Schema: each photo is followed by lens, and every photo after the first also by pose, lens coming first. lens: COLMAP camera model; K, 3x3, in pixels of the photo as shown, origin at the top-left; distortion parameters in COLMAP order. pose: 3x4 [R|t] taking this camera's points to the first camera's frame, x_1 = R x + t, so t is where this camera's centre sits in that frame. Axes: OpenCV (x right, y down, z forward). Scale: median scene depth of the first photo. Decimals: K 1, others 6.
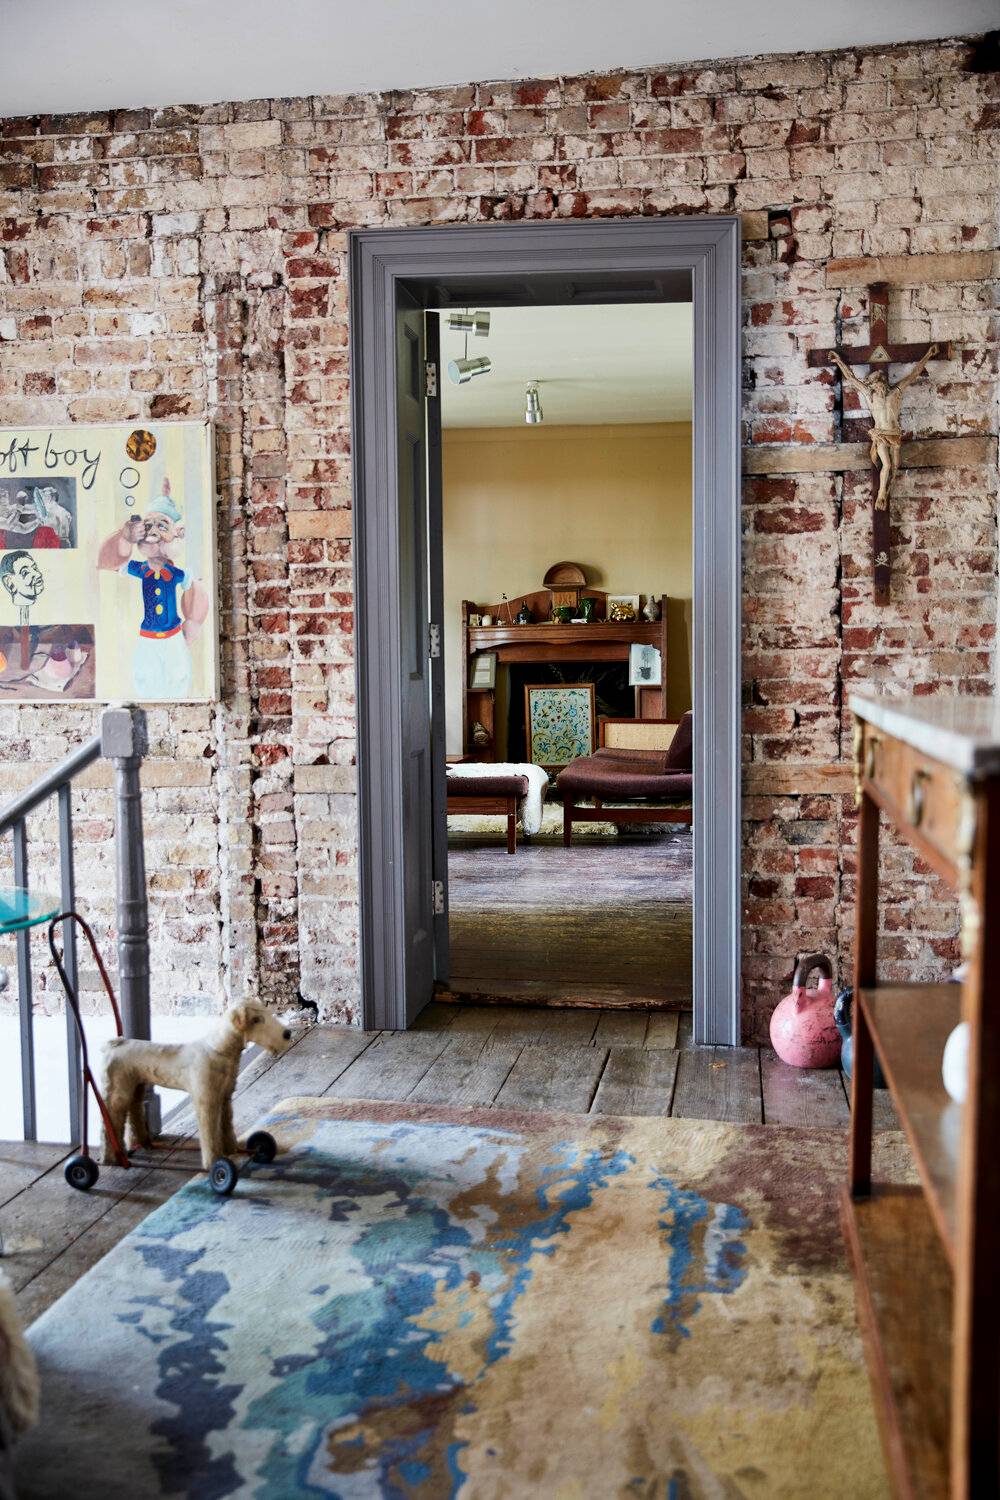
lens RADIAL K [[1481.8, 0, 500.2], [0, 1481.8, 753.5], [0, 0, 1]] dist [-0.099278, 0.000000]
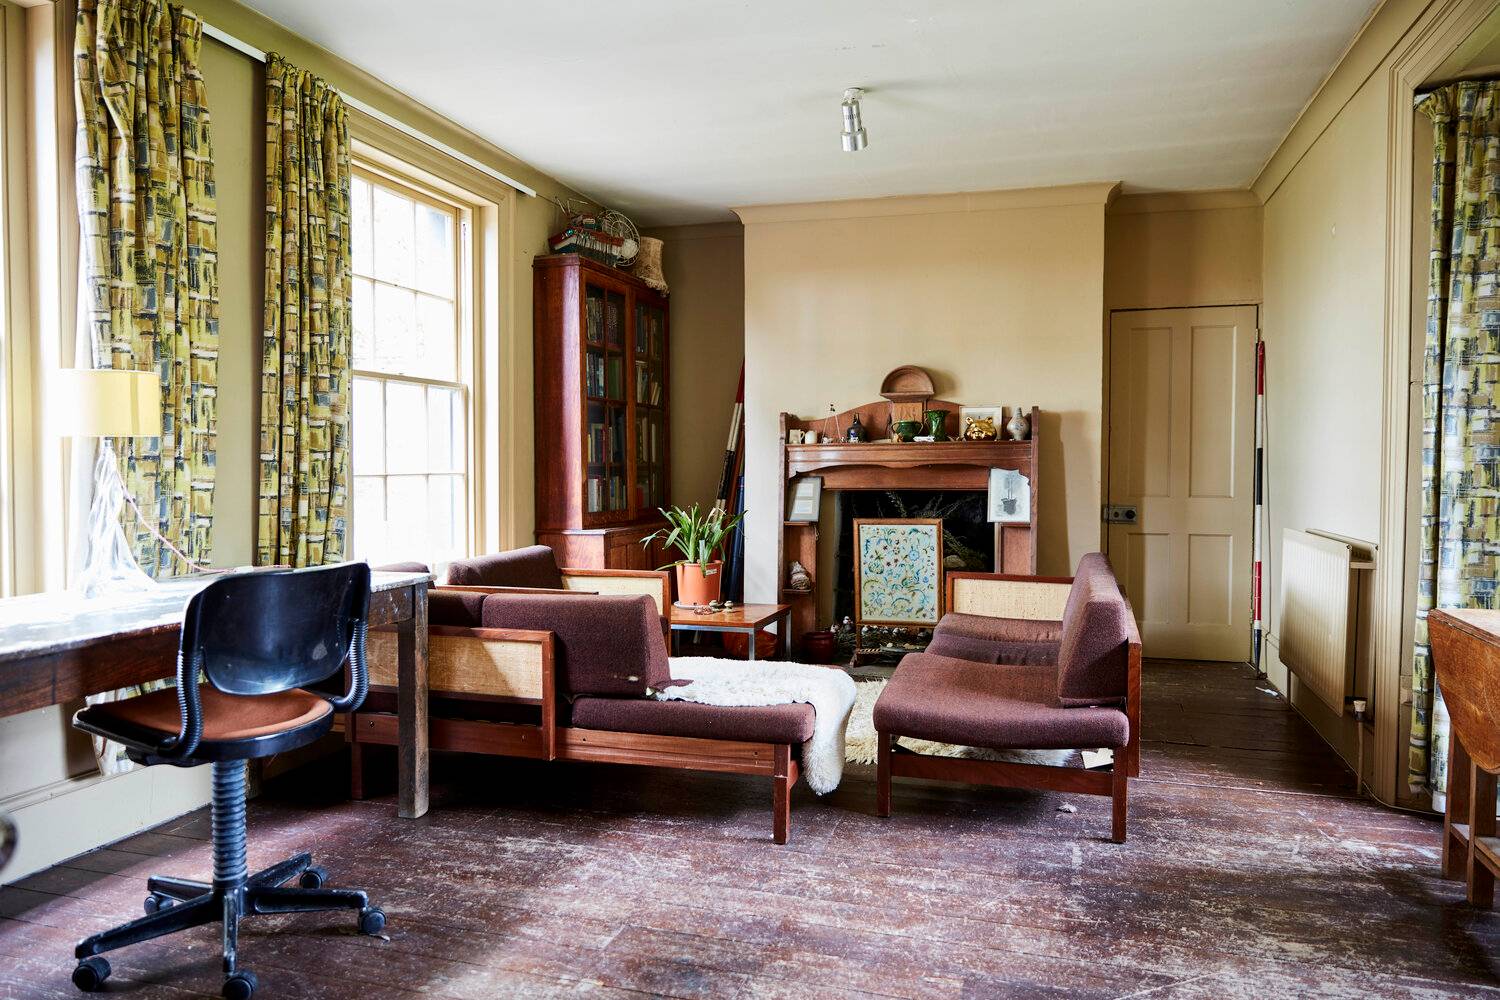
lens RADIAL K [[1035.9, 0, 747.5], [0, 1035.9, 488.5], [0, 0, 1]] dist [0.000422, -0.004583]
pose [[0.990873, 0.015731, -0.133877, 0.034014], [-0.020409, 0.999226, -0.033641, -0.042303], [0.133244, 0.036066, 0.990427, 0.436071]]
